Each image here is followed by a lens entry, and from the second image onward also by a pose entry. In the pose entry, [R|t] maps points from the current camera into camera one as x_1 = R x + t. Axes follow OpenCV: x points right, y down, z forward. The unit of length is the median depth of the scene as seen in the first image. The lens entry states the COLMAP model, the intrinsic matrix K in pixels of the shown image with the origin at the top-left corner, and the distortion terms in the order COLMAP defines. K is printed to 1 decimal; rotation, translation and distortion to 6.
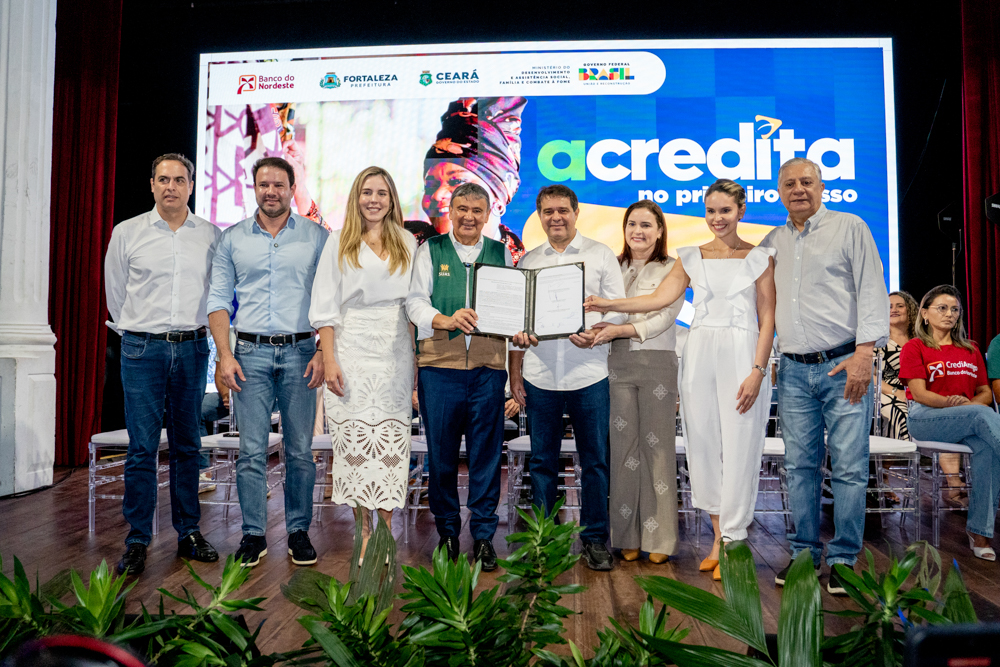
lens RADIAL K [[798.6, 0, 510.3], [0, 798.6, 312.6], [0, 0, 1]] dist [-0.136059, 0.102170]
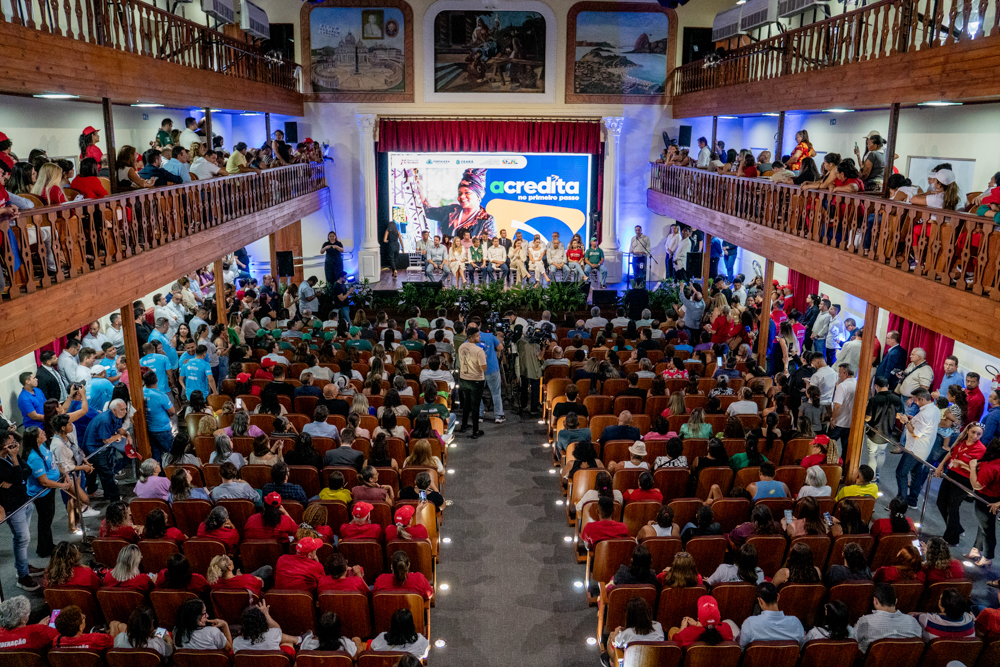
lens RADIAL K [[746.0, 0, 500.0], [0, 746.0, 333.5], [0, 0, 1]] dist [-0.136280, 0.100988]
pose [[0.994836, -0.020527, 0.099400, -0.265976], [-0.008593, 0.958786, 0.284000, -0.508493], [-0.101133, -0.283388, 0.953658, -2.358421]]
